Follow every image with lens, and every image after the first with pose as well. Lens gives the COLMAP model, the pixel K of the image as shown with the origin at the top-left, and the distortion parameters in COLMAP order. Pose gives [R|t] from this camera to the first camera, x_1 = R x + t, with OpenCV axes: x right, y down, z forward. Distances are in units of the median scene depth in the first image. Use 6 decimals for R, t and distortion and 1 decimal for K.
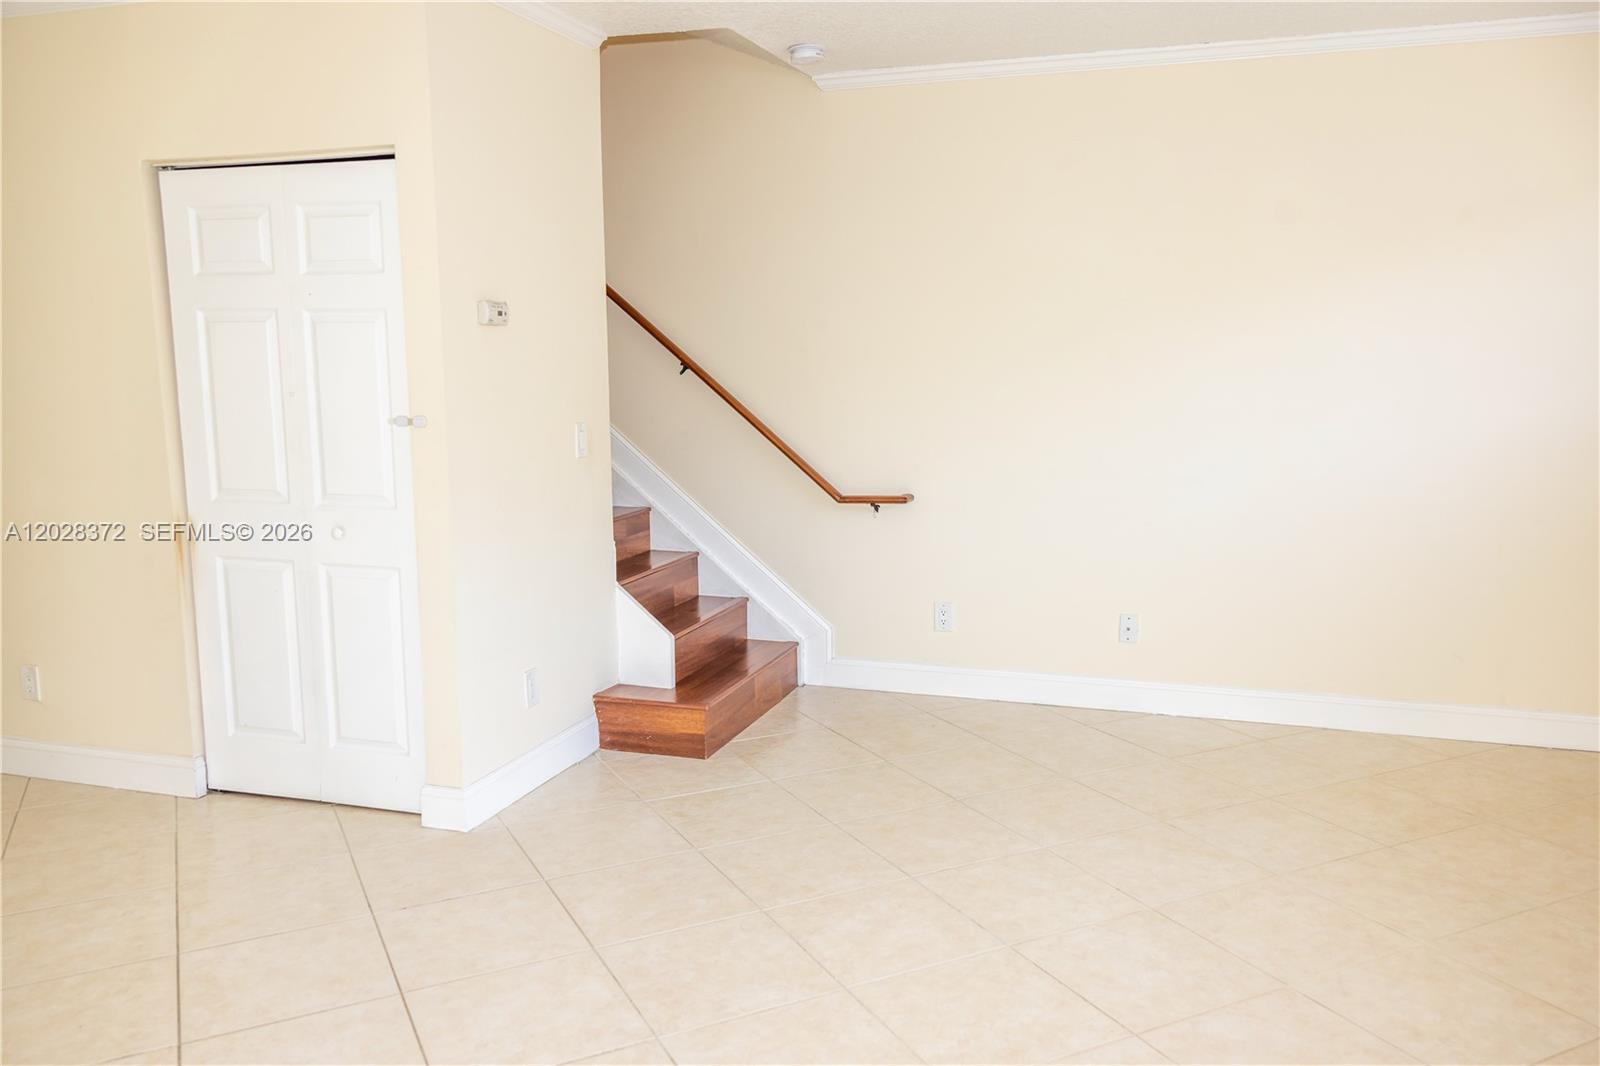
lens RADIAL K [[1263.5, 0, 800.0], [0, 1263.5, 531.5], [0, 0, 1]] dist [0.005149, 0.004120]
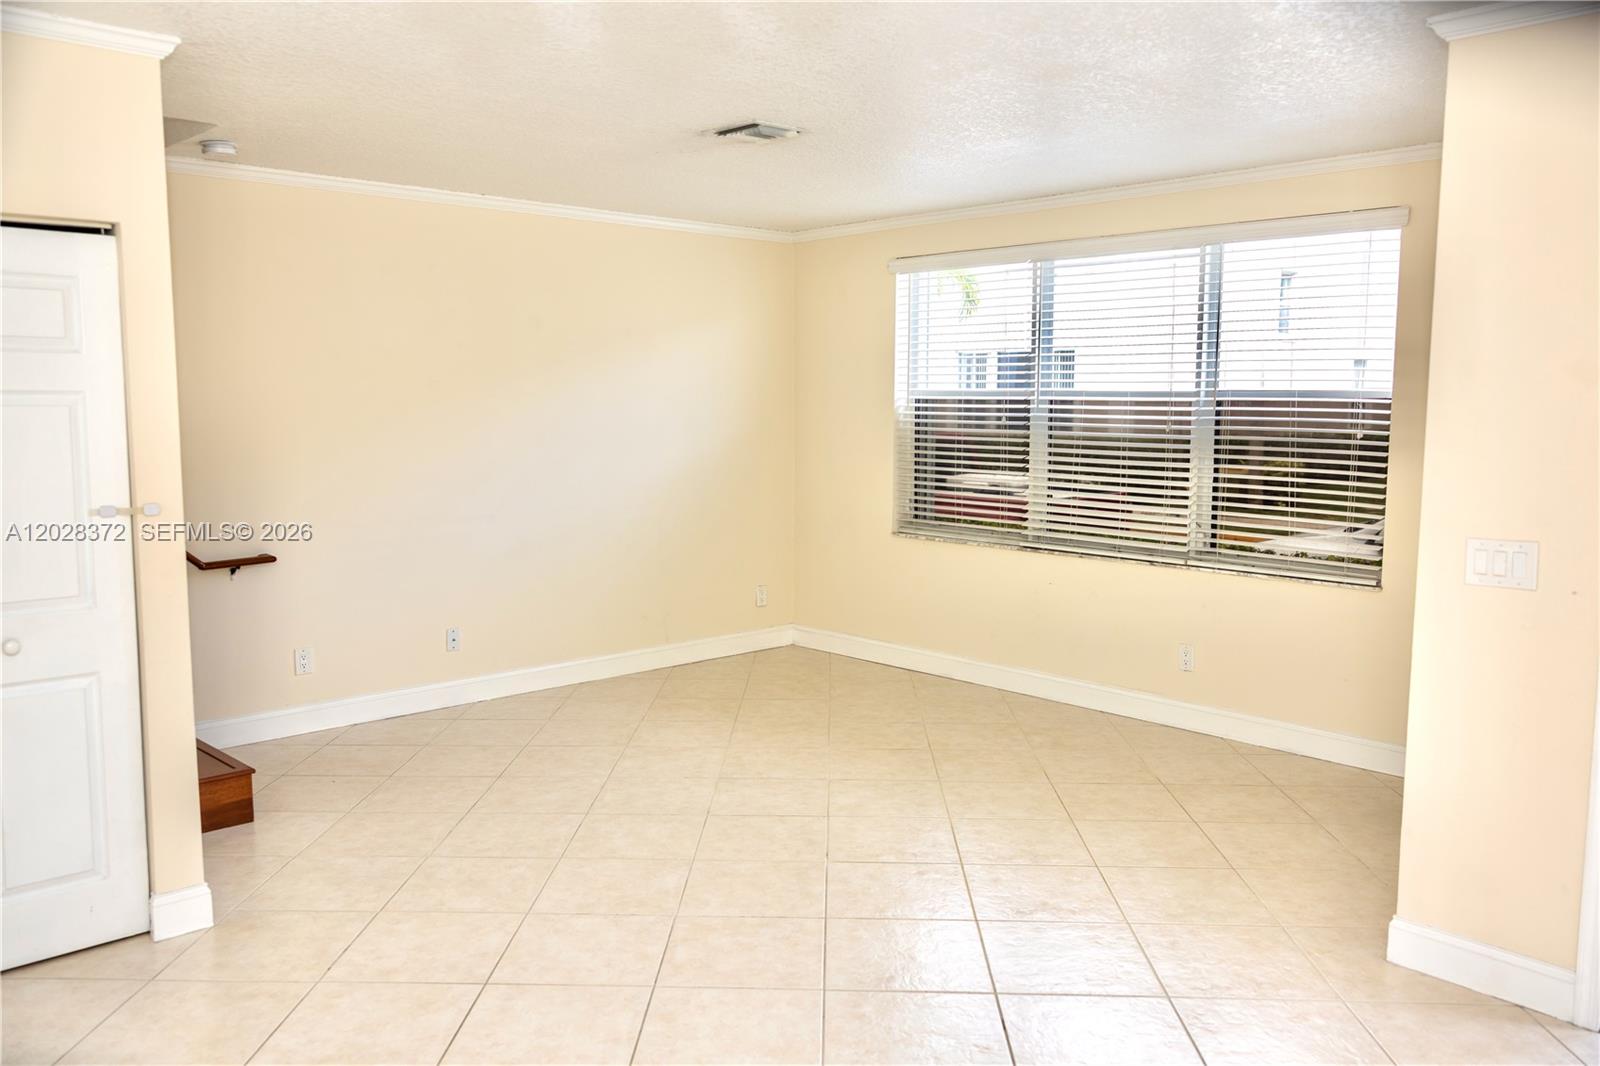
lens RADIAL K [[1263.5, 0, 799.6], [0, 1263.5, 533.4], [0, 0, 1]] dist [0.005149, 0.004120]
pose [[0.473743, -0.092699, 0.875771, -0.659919], [0.124236, 0.991534, 0.037748, -0.032041], [-0.871856, 0.090919, 0.481249, 0.083388]]
